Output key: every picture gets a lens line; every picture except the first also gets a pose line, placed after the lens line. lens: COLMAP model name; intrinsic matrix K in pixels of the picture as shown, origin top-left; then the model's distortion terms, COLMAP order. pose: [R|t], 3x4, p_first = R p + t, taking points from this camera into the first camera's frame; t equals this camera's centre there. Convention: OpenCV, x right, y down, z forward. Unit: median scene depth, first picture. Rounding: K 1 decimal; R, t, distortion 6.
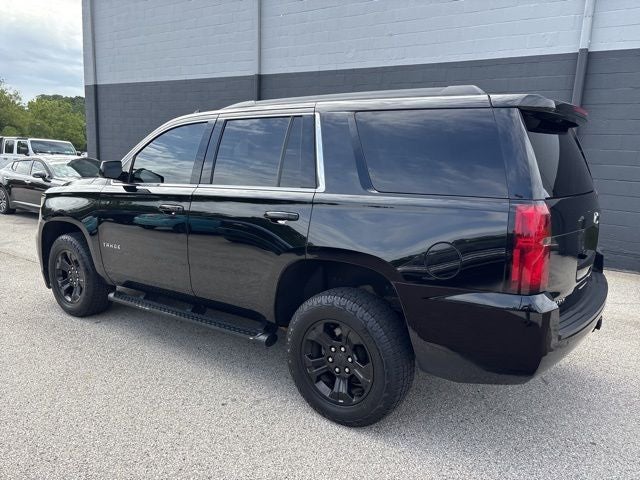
lens RADIAL K [[482.8, 0, 323.4], [0, 482.8, 242.1], [0, 0, 1]] dist [0.058682, -0.061420]
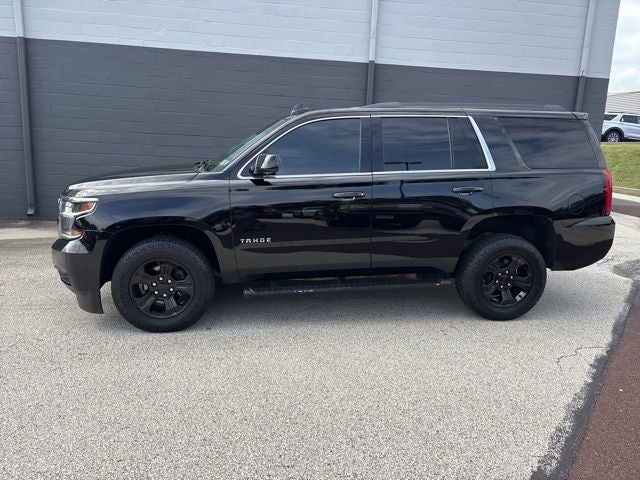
lens RADIAL K [[482.8, 0, 315.9], [0, 482.8, 237.6], [0, 0, 1]] dist [0.058682, -0.061420]
pose [[0.716710, -0.149247, 0.681213, -1.148037], [0.122034, 0.988599, 0.088200, -0.079308], [-0.686611, 0.019917, 0.726753, 0.227848]]
